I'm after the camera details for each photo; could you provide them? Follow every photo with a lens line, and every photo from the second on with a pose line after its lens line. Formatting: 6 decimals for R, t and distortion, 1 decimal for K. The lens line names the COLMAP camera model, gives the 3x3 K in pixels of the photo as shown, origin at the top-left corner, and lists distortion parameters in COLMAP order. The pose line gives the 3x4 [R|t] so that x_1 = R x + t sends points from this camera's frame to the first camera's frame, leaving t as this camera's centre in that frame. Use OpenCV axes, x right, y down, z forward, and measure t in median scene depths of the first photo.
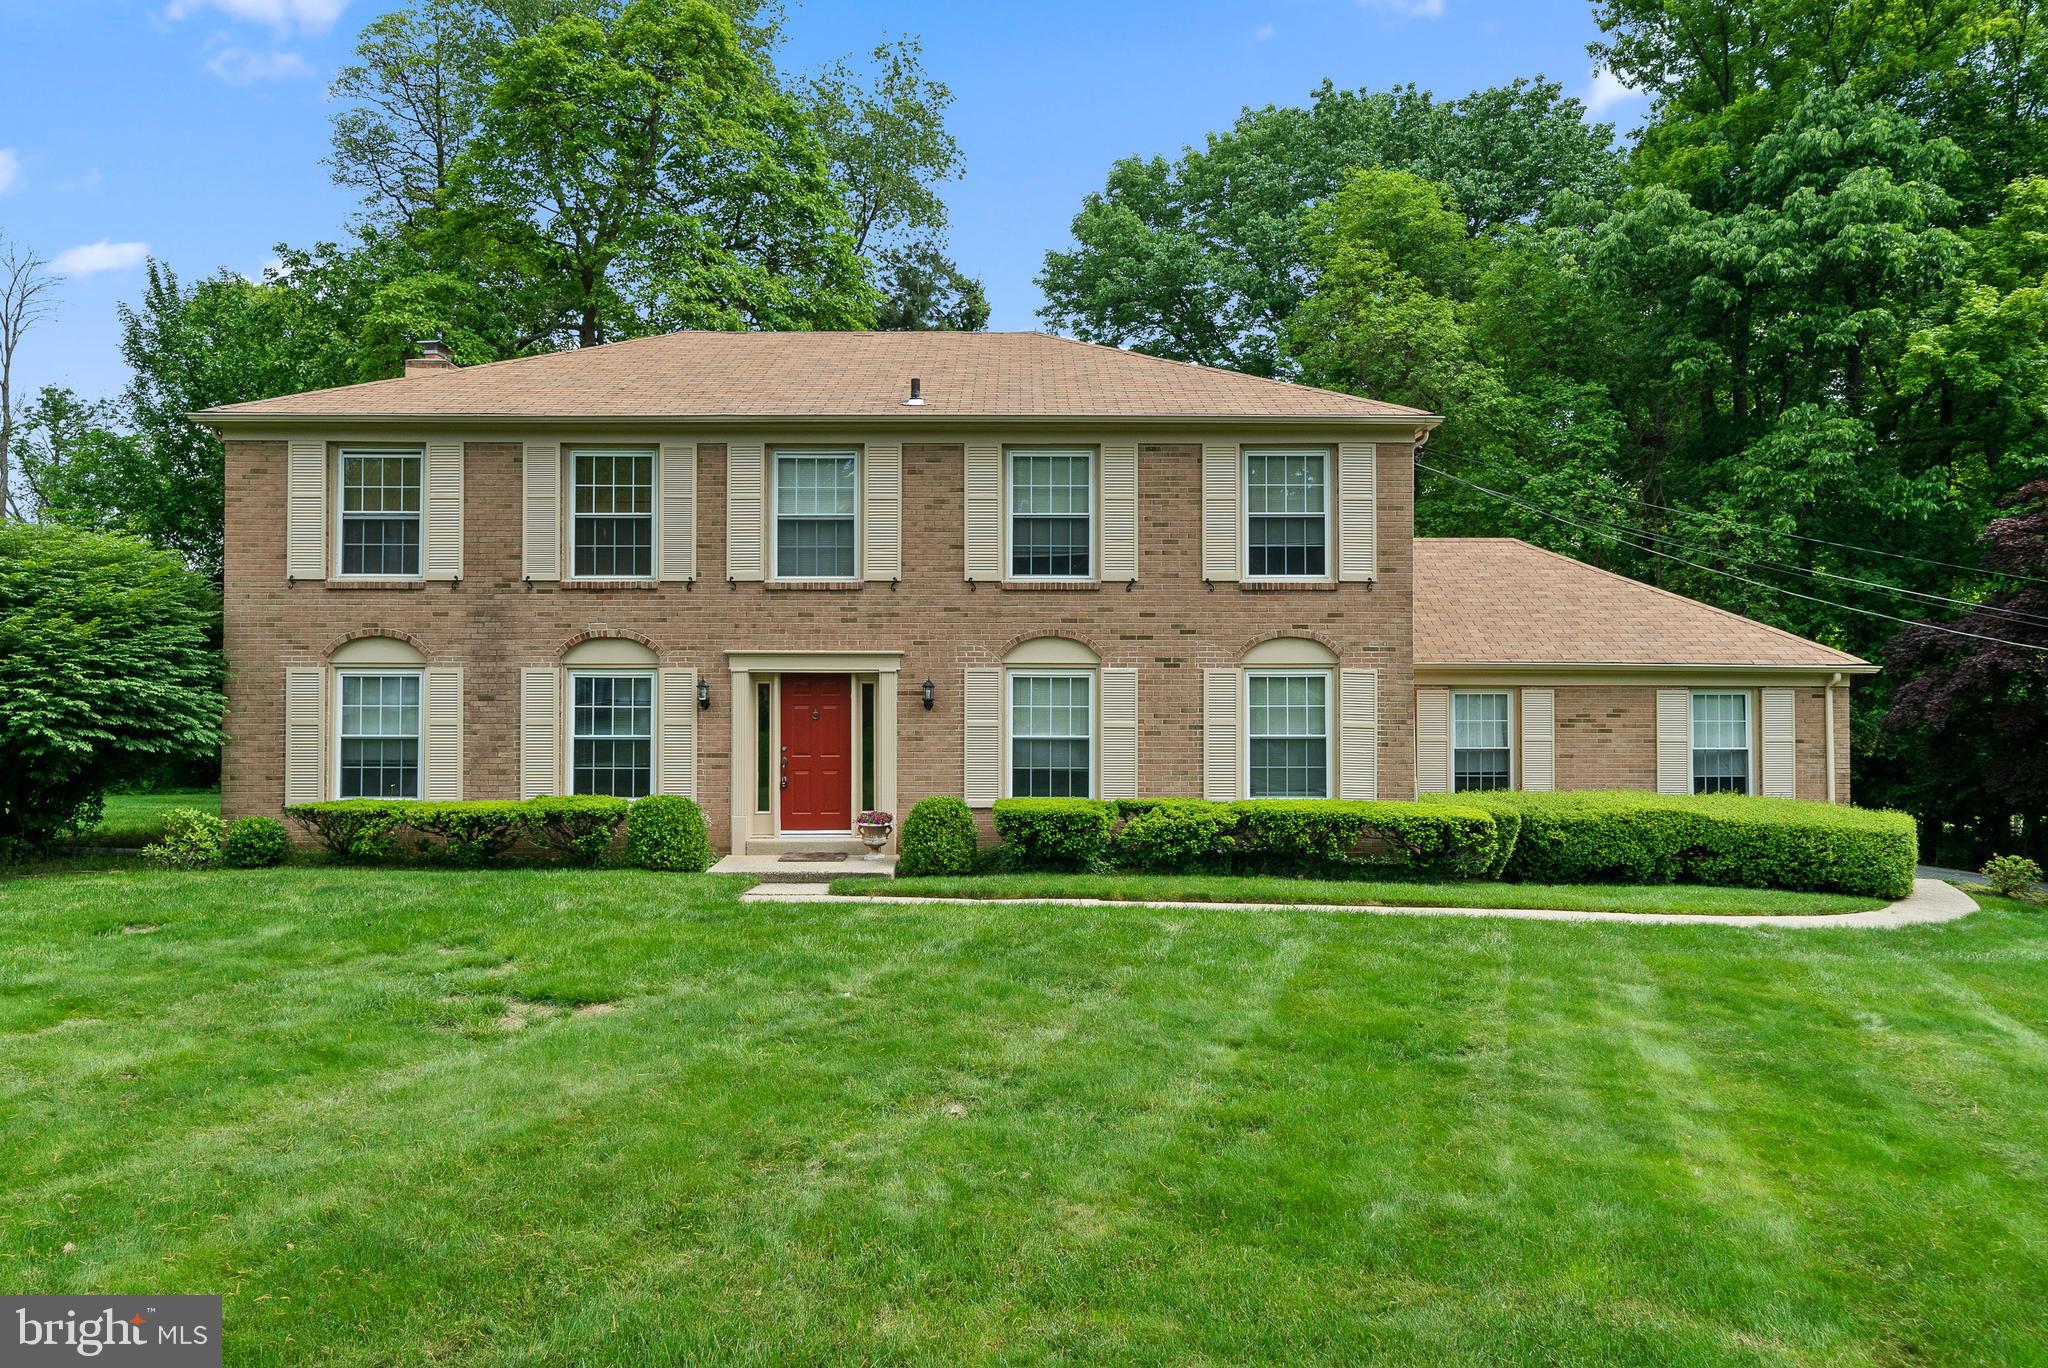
lens RADIAL K [[1360.3, 0, 1022.8], [0, 1360.3, 681.9], [0, 0, 1]] dist [0.017266, -0.000184]
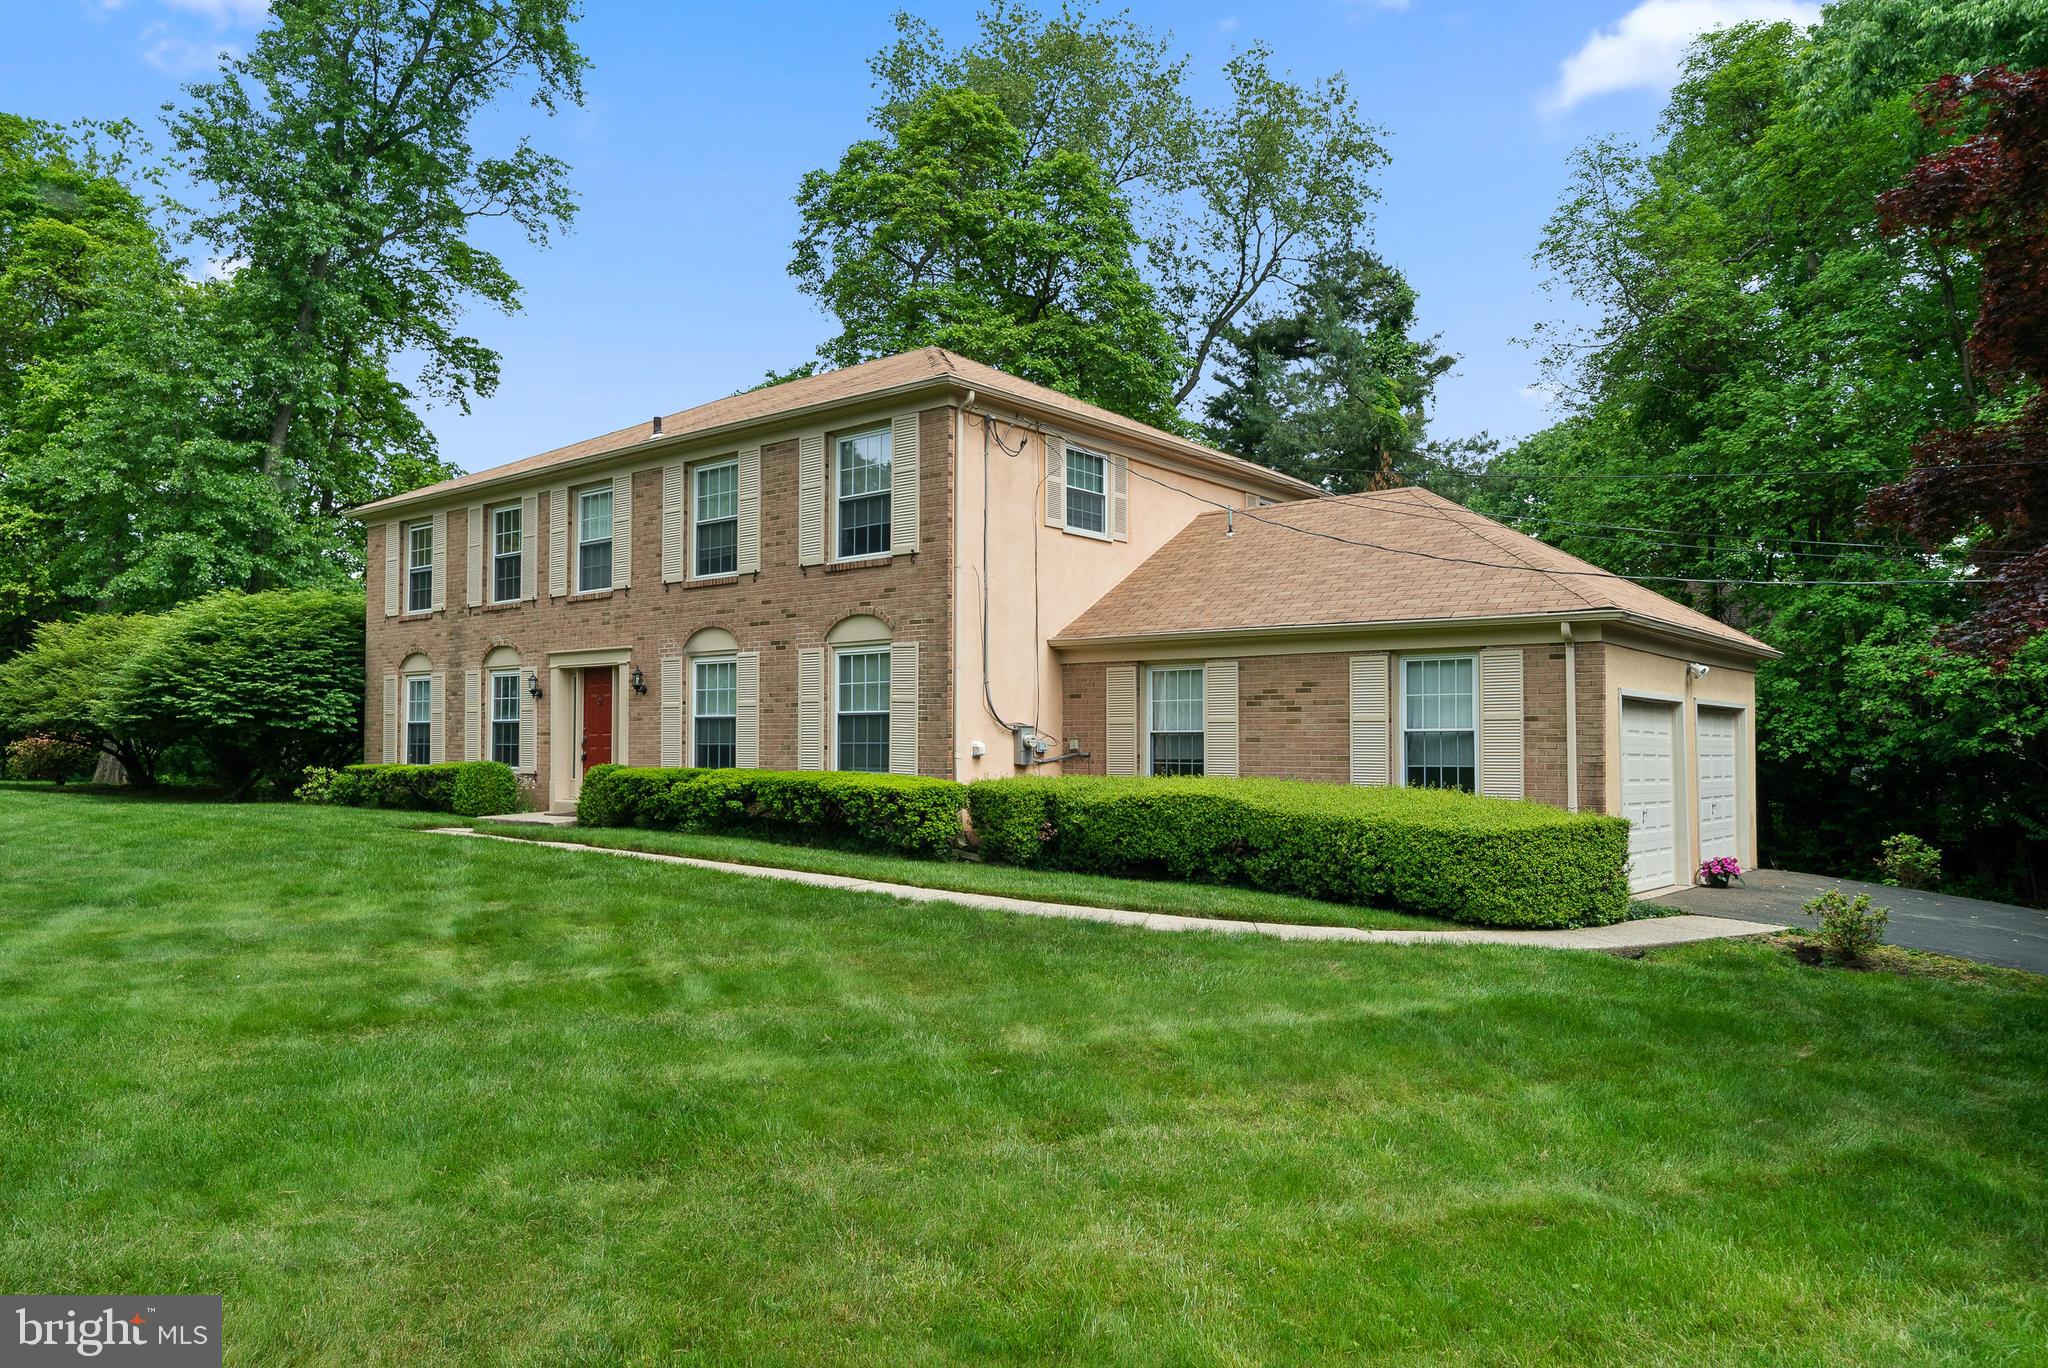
lens RADIAL K [[1360.3, 0, 997.4], [0, 1360.3, 735.1], [0, 0, 1]] dist [0.017266, -0.000184]
pose [[0.761796, -0.004261, -0.647803, 0.935261], [0.003906, 0.999990, -0.001984, 0.059654], [0.647805, -0.001019, 0.761806, 0.290978]]
